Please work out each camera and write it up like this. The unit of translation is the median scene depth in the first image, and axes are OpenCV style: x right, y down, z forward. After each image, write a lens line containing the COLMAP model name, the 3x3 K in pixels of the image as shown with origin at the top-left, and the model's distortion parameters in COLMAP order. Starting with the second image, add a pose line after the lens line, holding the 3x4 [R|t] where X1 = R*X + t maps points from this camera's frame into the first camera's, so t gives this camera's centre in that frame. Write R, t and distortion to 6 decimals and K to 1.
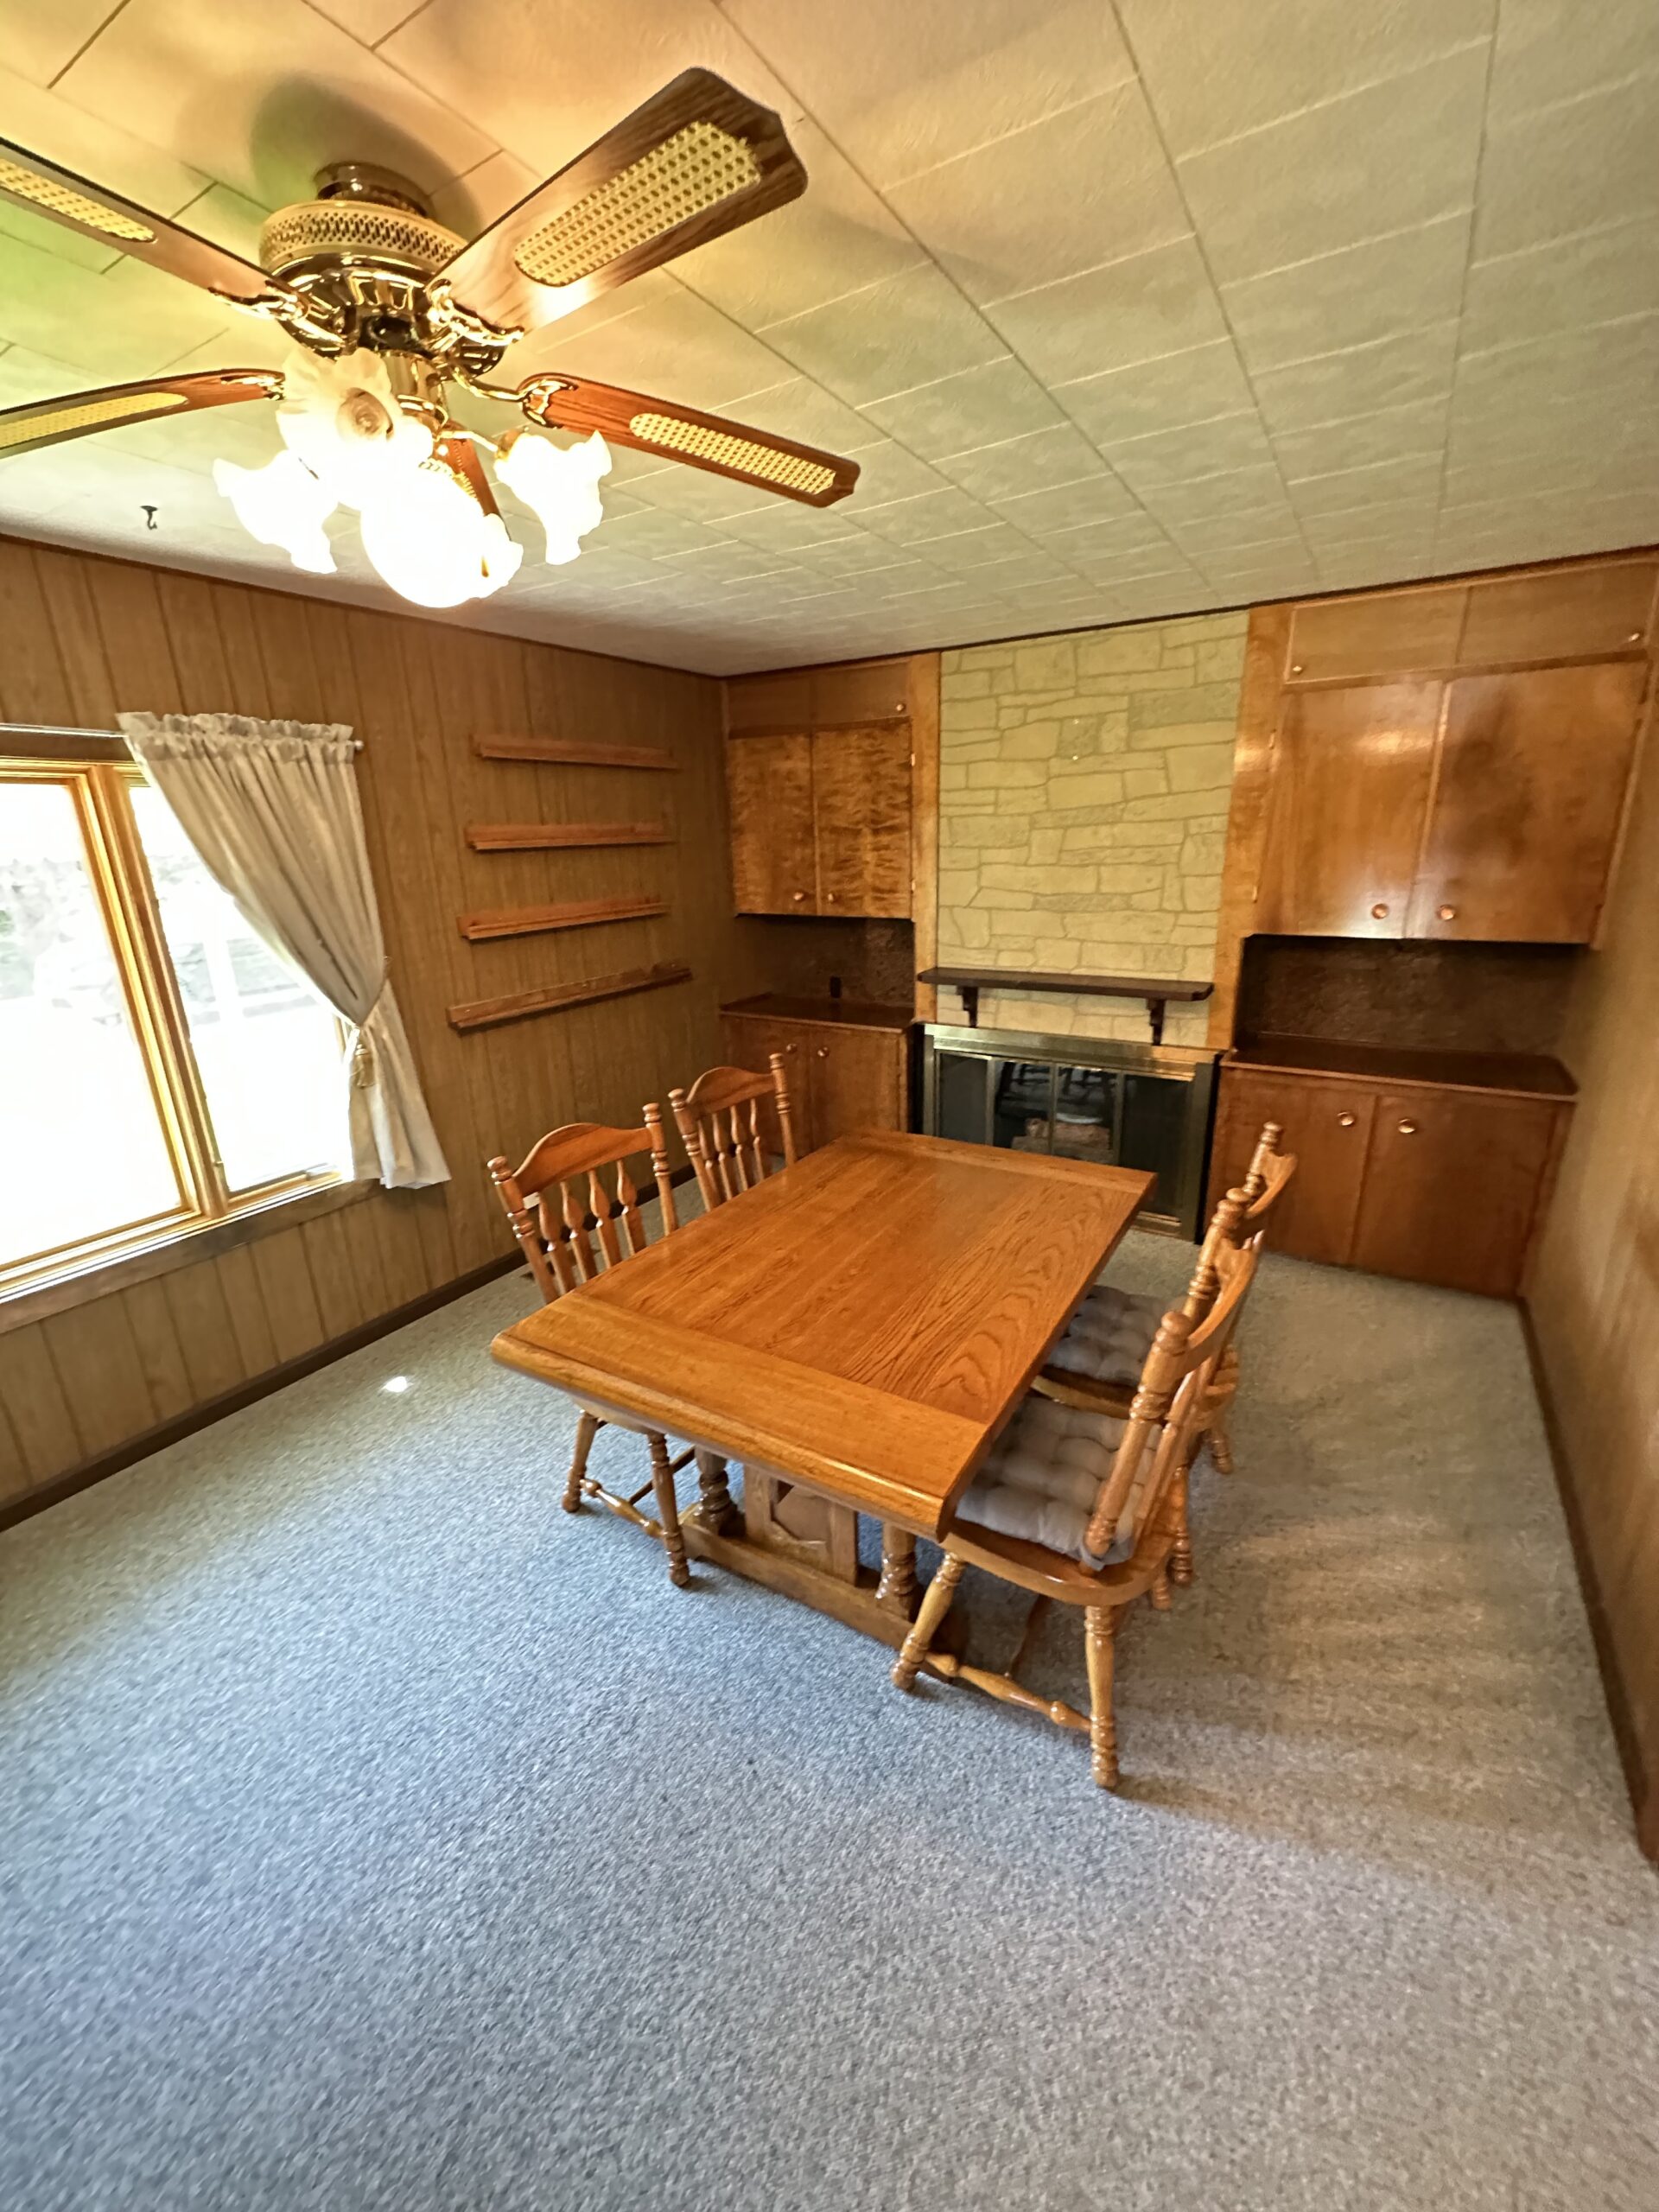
lens RADIAL K [[884.5, 0, 829.5], [0, 884.5, 1106.0], [0, 0, 1]] dist [-0.001245, 0.000036]
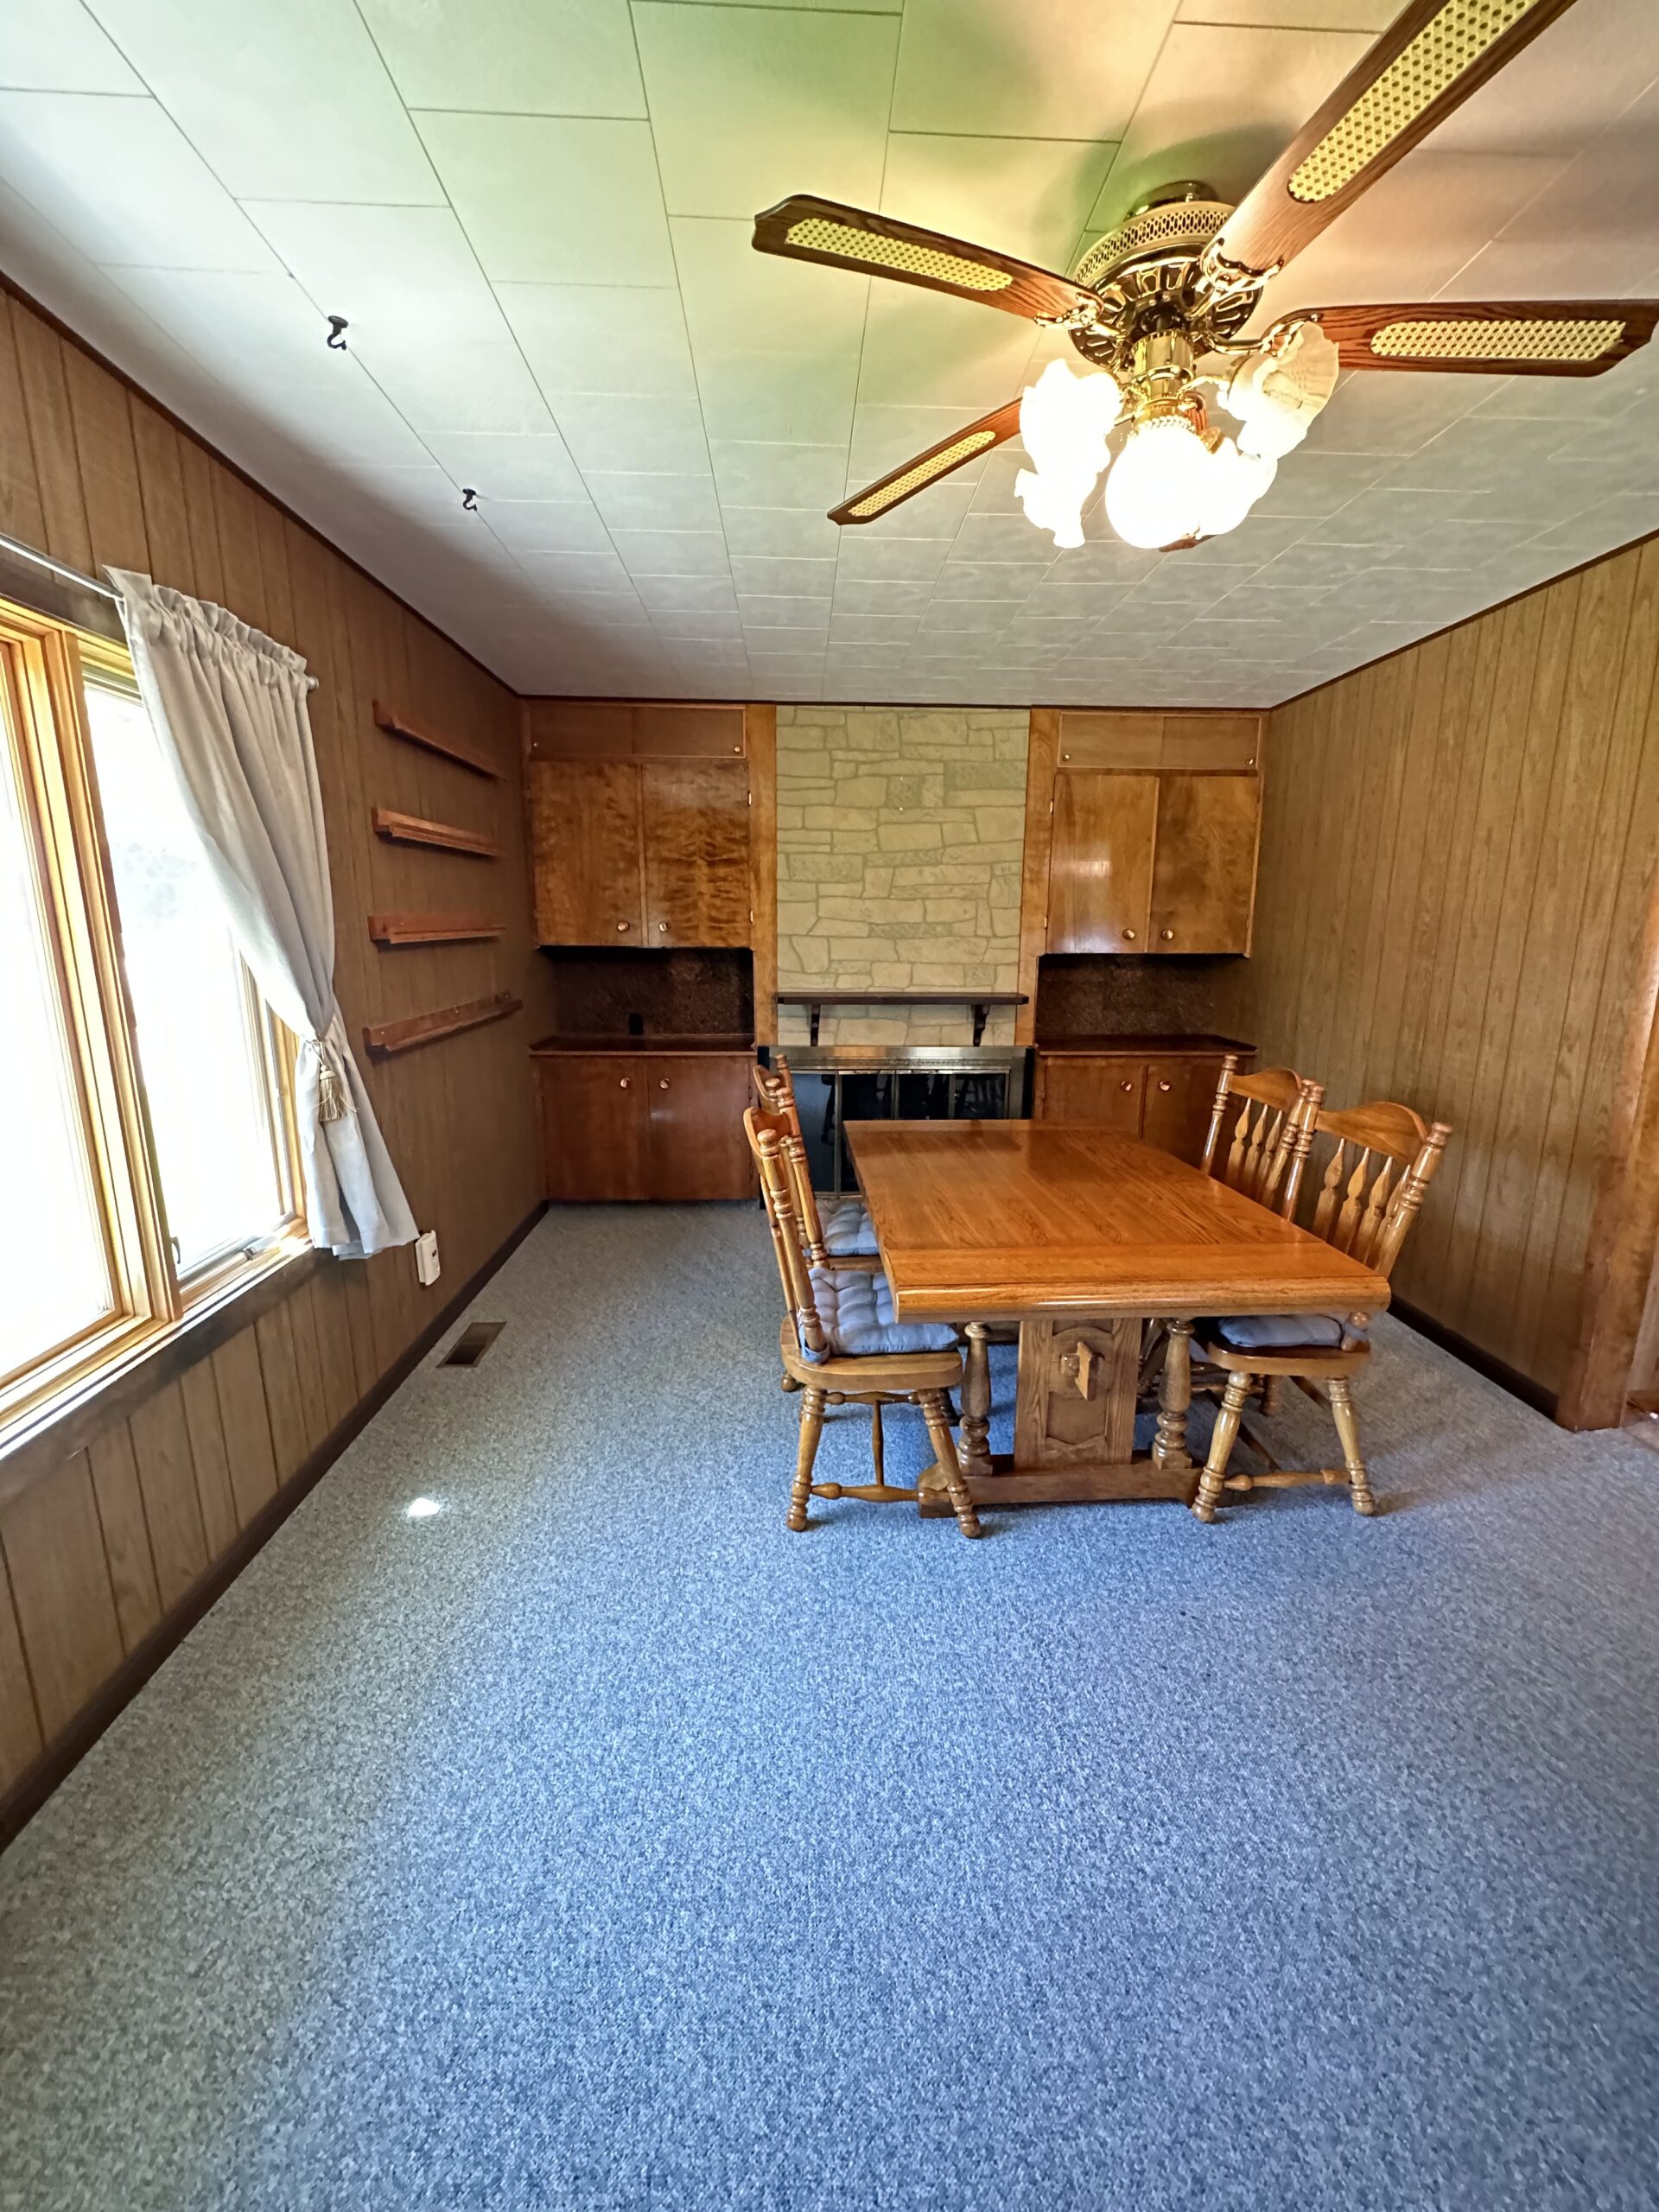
lens RADIAL K [[887.3, 0, 829.5], [0, 887.3, 1106.0], [0, 0, 1]] dist [-0.002819, -0.000276]
pose [[0.828277, -0.082065, 0.554277, -0.503356], [0.138672, 0.988466, -0.060873, 0.059985], [-0.542888, 0.127282, 0.830104, 0.118811]]
